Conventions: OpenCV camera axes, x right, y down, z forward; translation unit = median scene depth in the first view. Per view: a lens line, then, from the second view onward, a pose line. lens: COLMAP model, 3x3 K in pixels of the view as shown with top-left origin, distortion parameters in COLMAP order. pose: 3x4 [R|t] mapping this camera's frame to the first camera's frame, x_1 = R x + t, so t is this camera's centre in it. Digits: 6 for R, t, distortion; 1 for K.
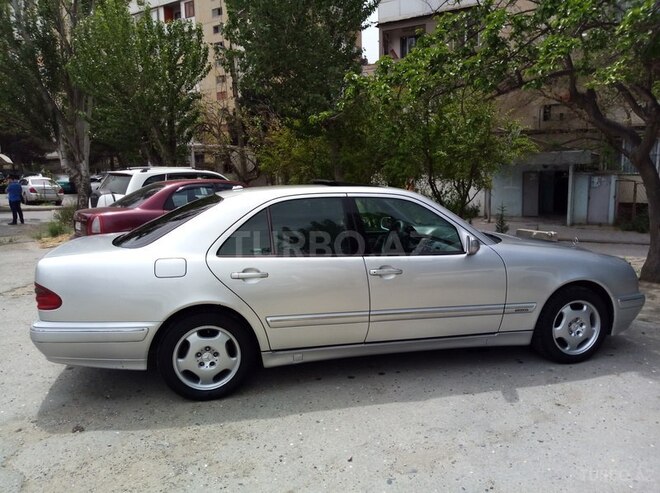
lens RADIAL K [[491.1, 0, 330.6], [0, 491.1, 244.8], [0, 0, 1]] dist [0.001116, 0.000946]
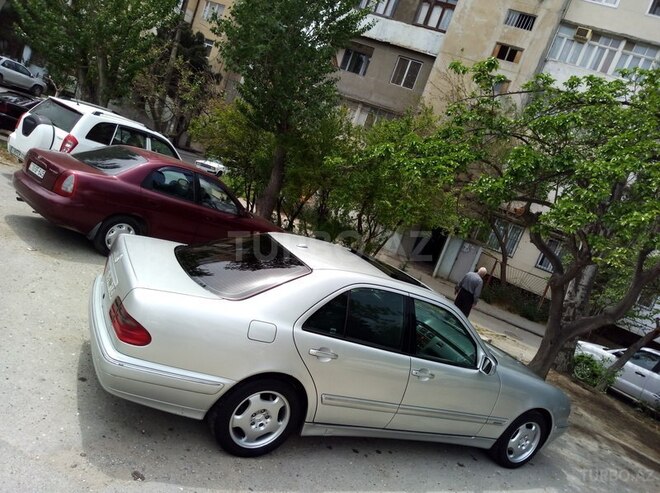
lens RADIAL K [[491.1, 0, 330.5], [0, 491.1, 248.2], [0, 0, 1]] dist [0.001116, 0.000946]
pose [[0.906906, 0.310718, 0.284561, -0.511267], [-0.322490, 0.946555, -0.005773, -0.149281], [-0.271147, -0.086532, 0.958640, -0.000352]]
